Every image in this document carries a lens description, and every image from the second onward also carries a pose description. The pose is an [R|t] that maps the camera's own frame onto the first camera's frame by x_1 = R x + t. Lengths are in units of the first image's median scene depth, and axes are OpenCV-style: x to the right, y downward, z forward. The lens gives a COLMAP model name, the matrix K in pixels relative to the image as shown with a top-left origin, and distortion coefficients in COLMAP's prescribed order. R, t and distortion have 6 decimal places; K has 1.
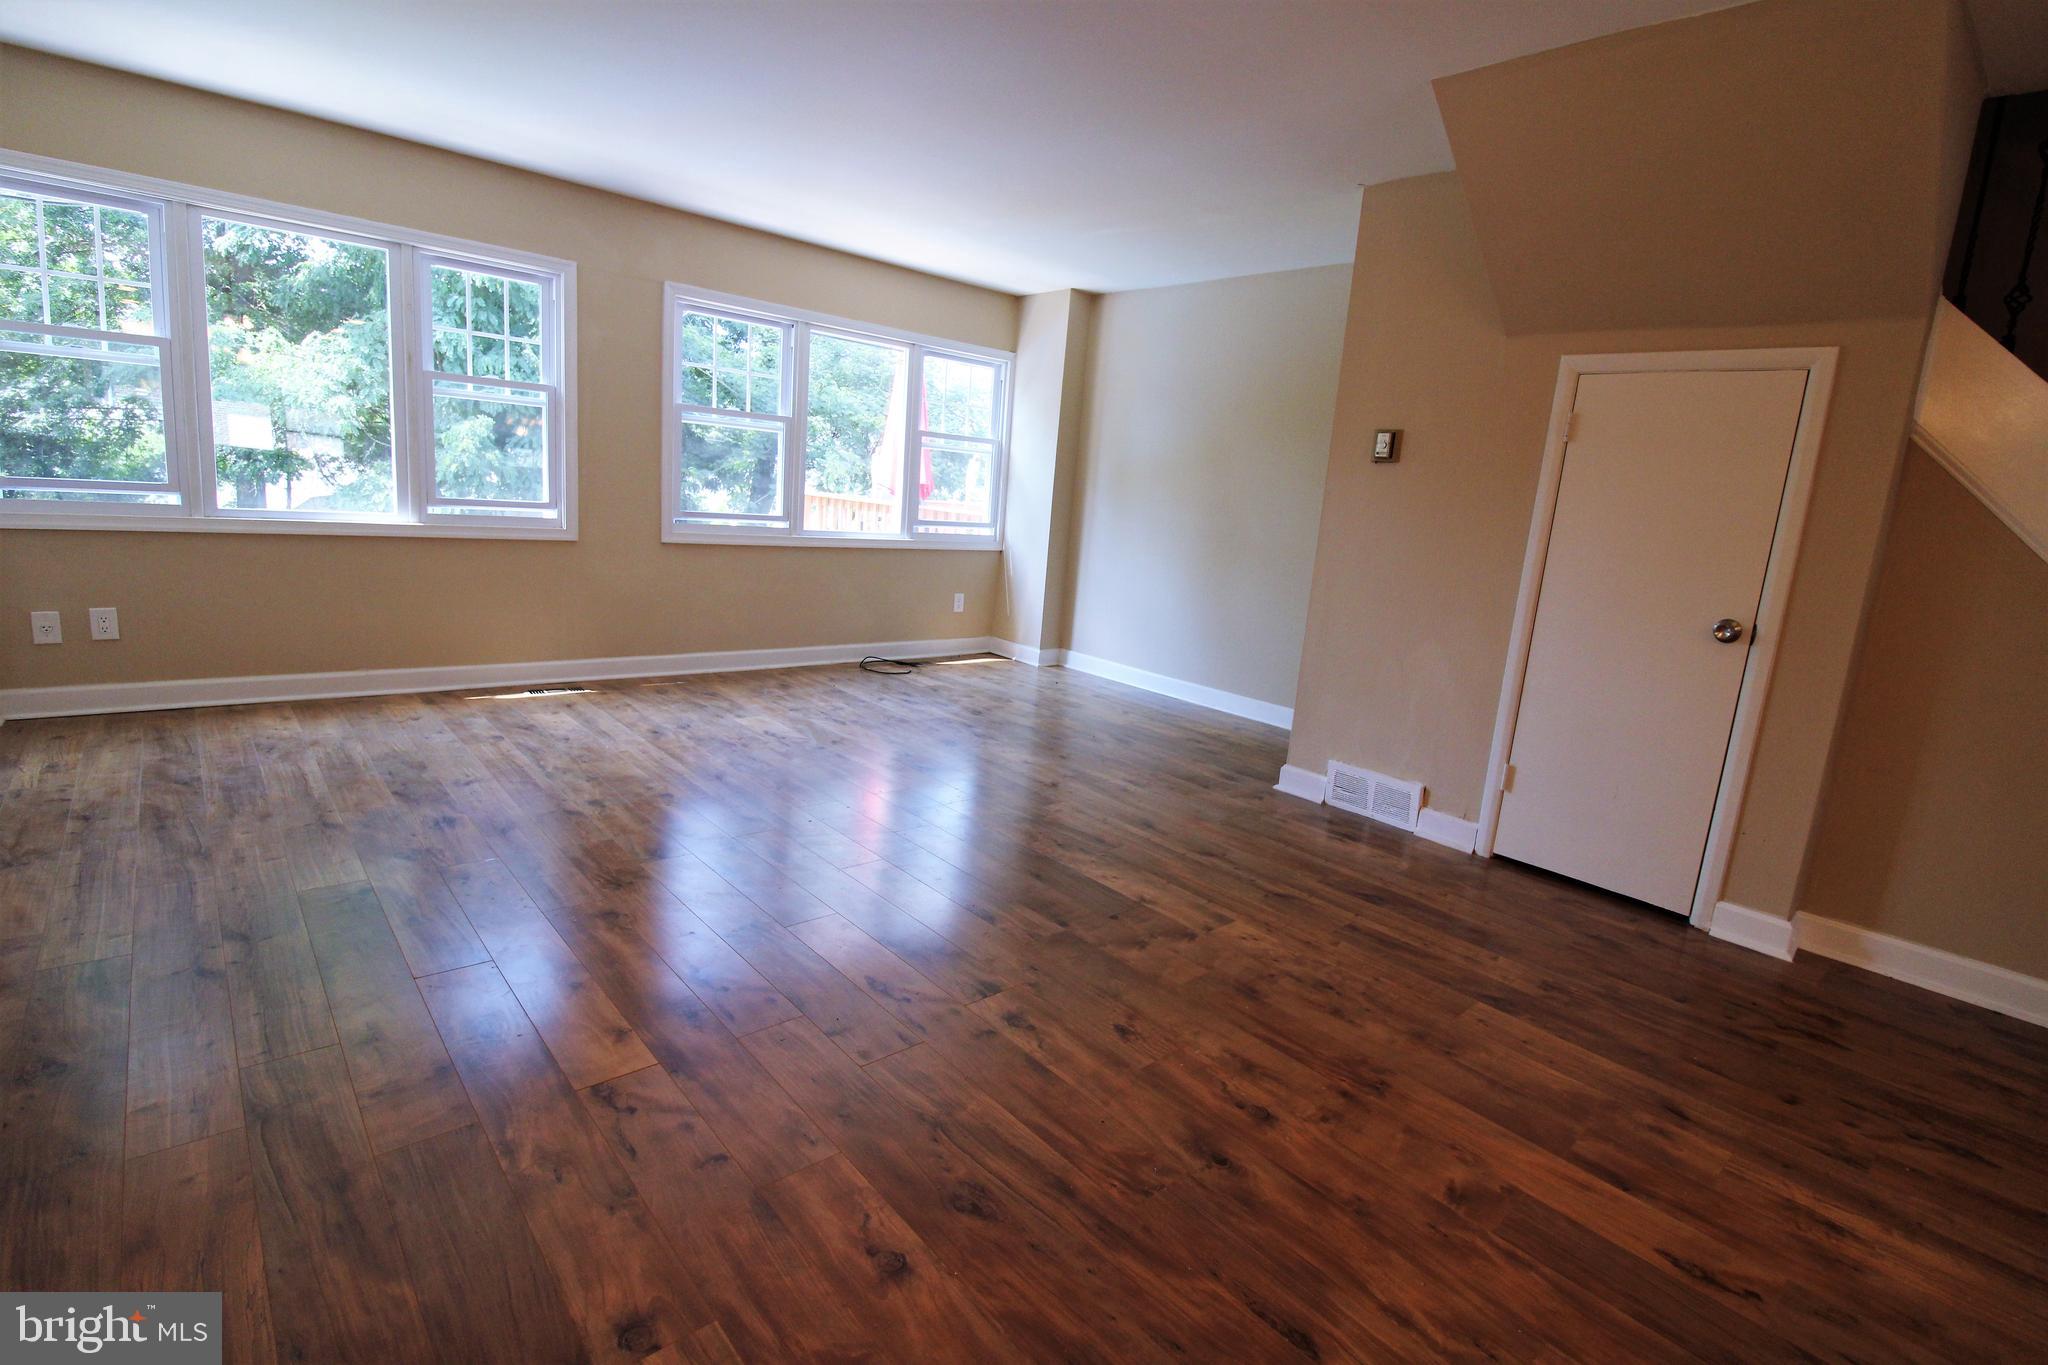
lens RADIAL K [[946.4, 0, 1029.5], [0, 946.4, 682.6], [0, 0, 1]] dist [-0.007739, -0.009608]
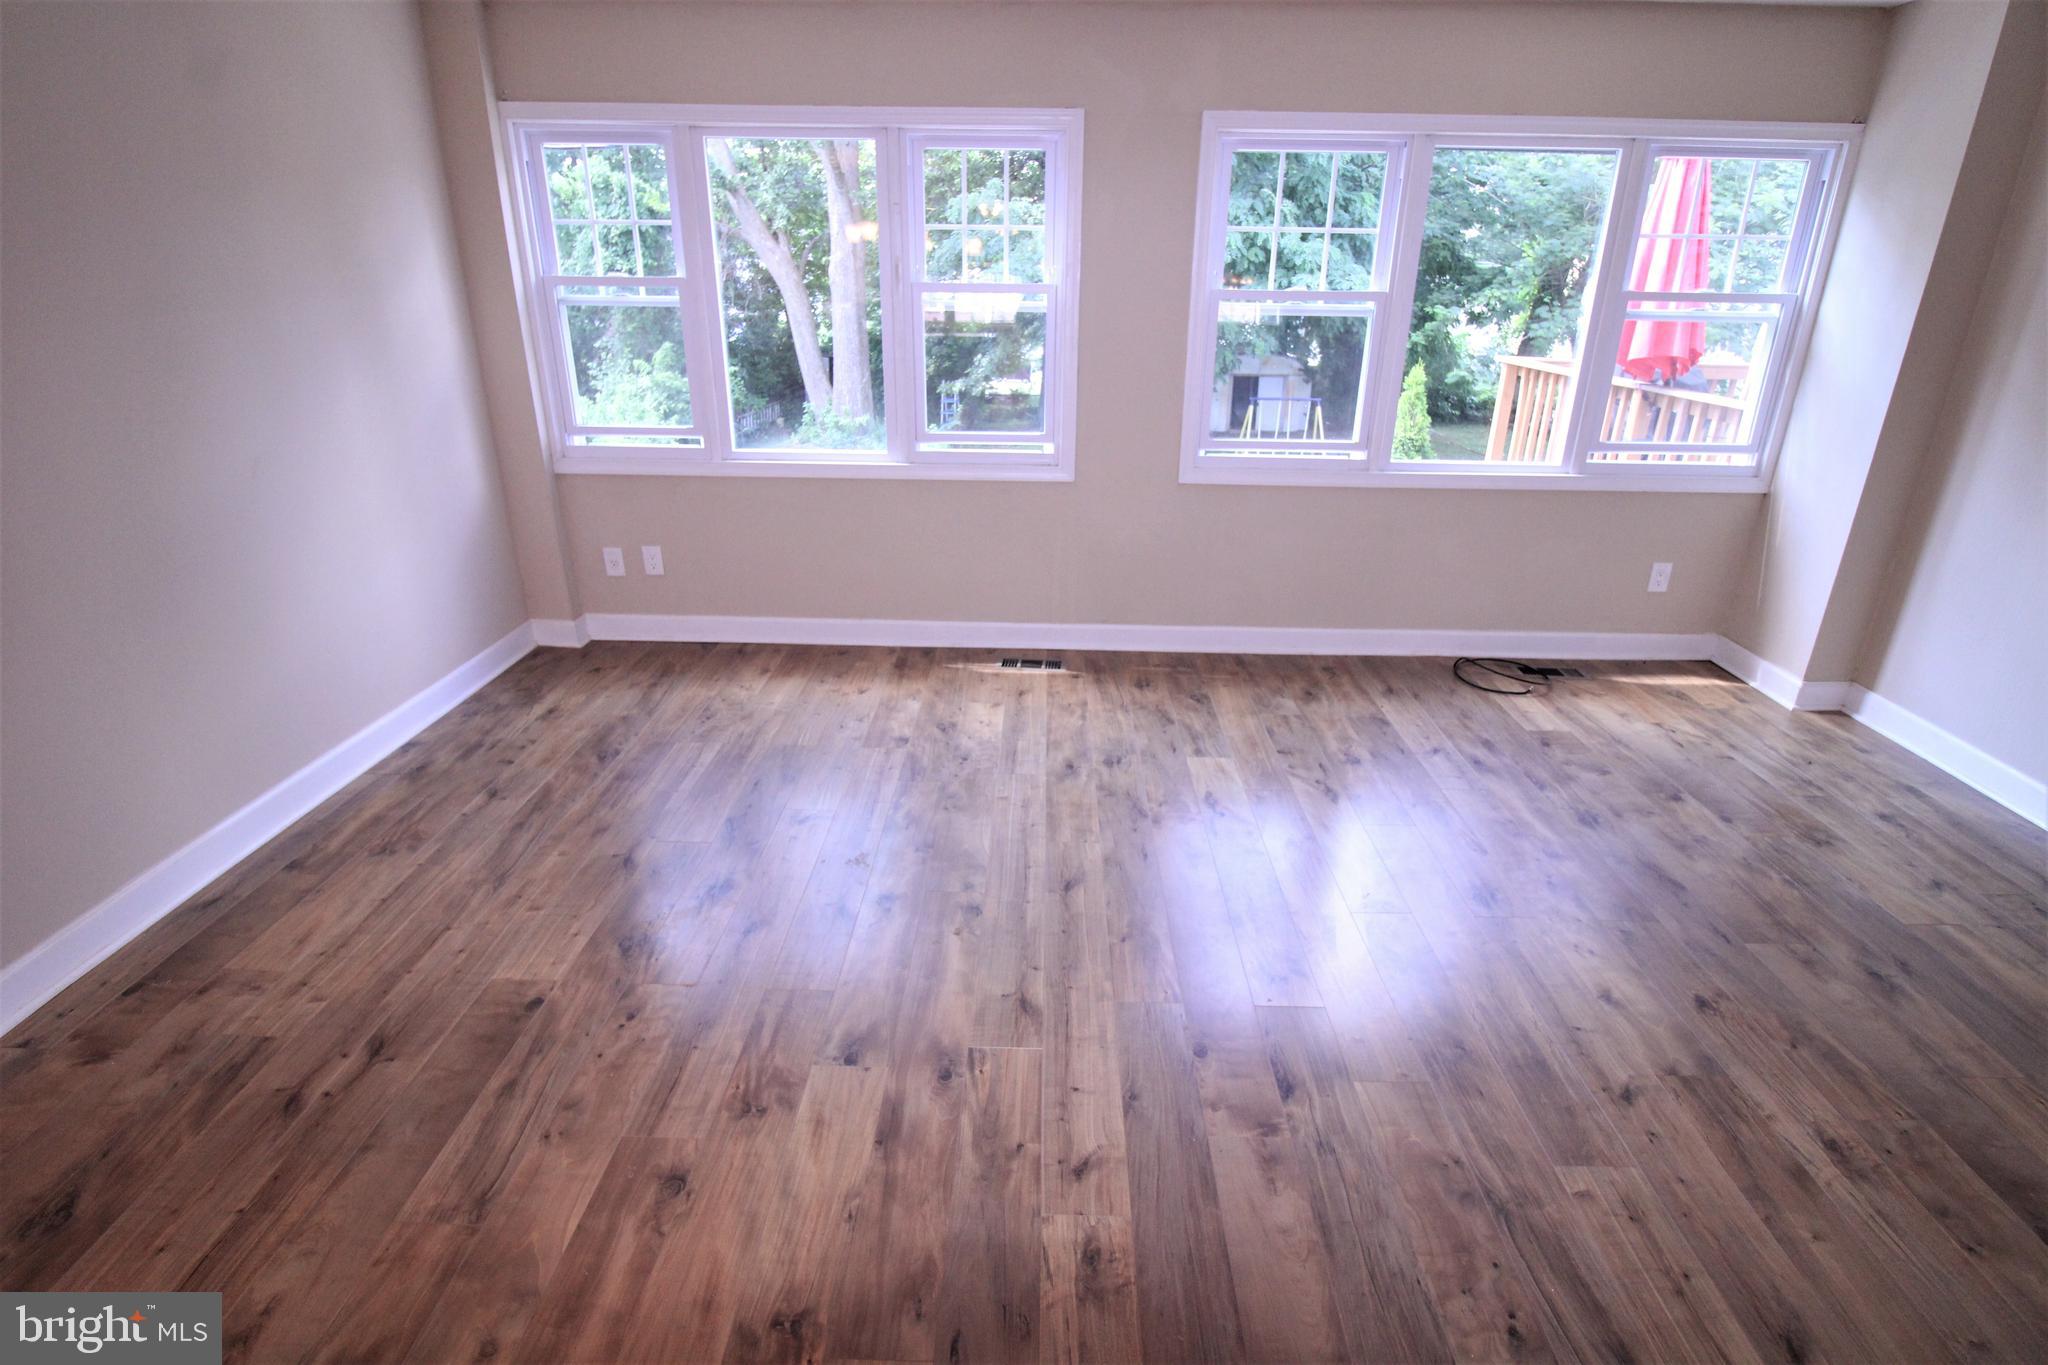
lens RADIAL K [[983.5, 0, 1035.8], [0, 983.5, 677.2], [0, 0, 1]] dist [-0.007288, -0.002583]
pose [[0.732292, 0.188839, -0.654285, 0.094170], [-0.087911, 0.978958, 0.184154, -0.172013], [0.675293, -0.077335, 0.733484, 0.435602]]
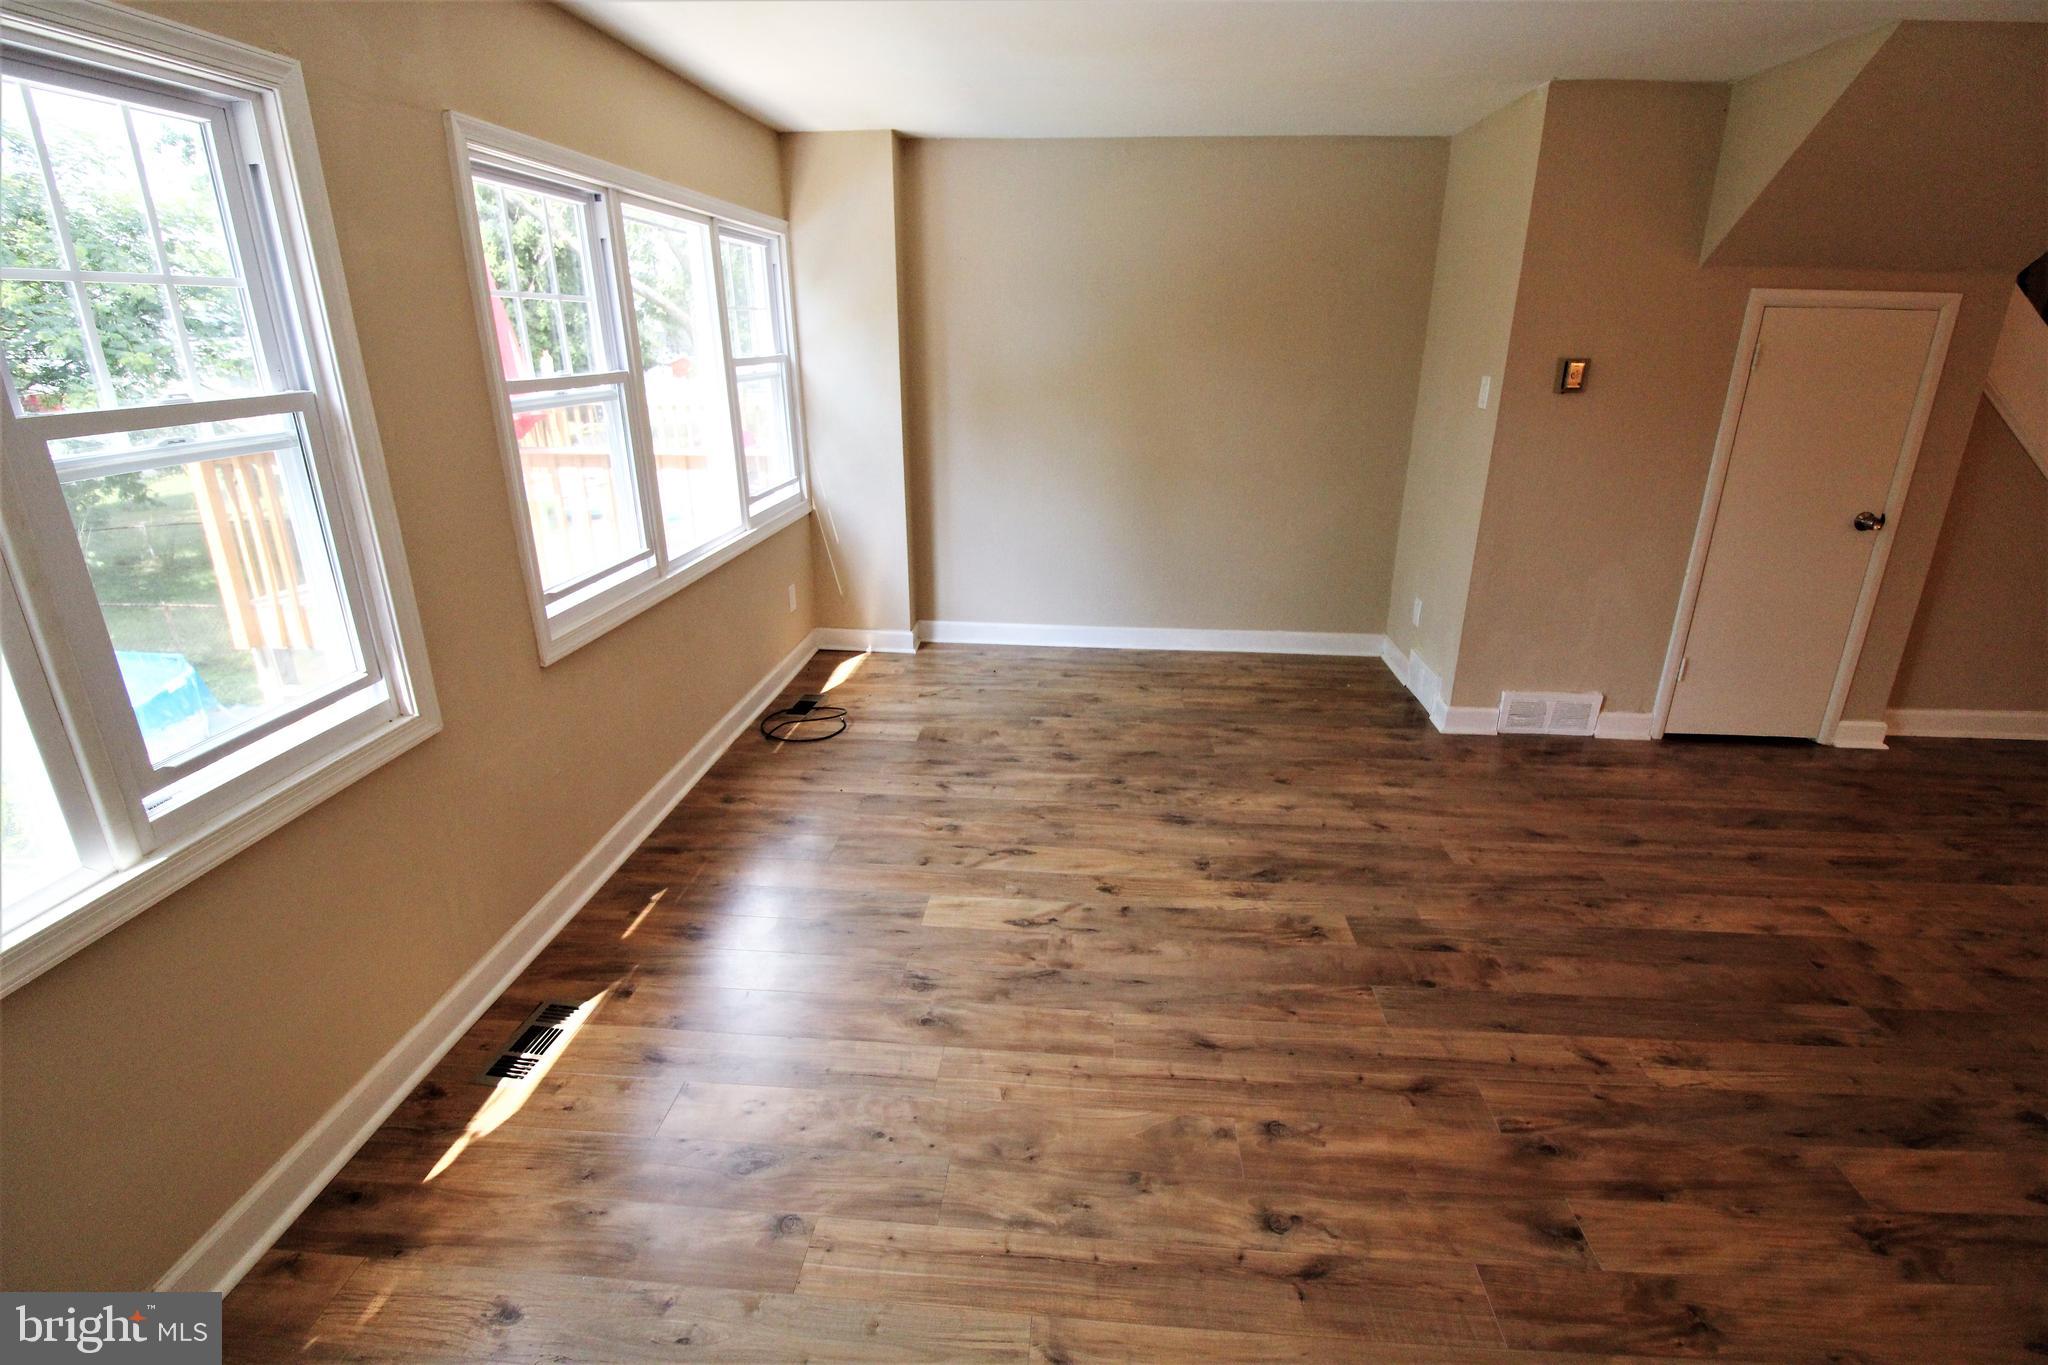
lens RADIAL K [[946.4, 0, 1023.3], [0, 946.4, 680.1], [0, 0, 1]] dist [-0.007739, -0.009608]
pose [[0.721105, -0.312967, 0.618109, -0.682492], [0.192676, 0.947552, 0.254993, -0.290759], [-0.665495, -0.064782, 0.743586, 0.596638]]
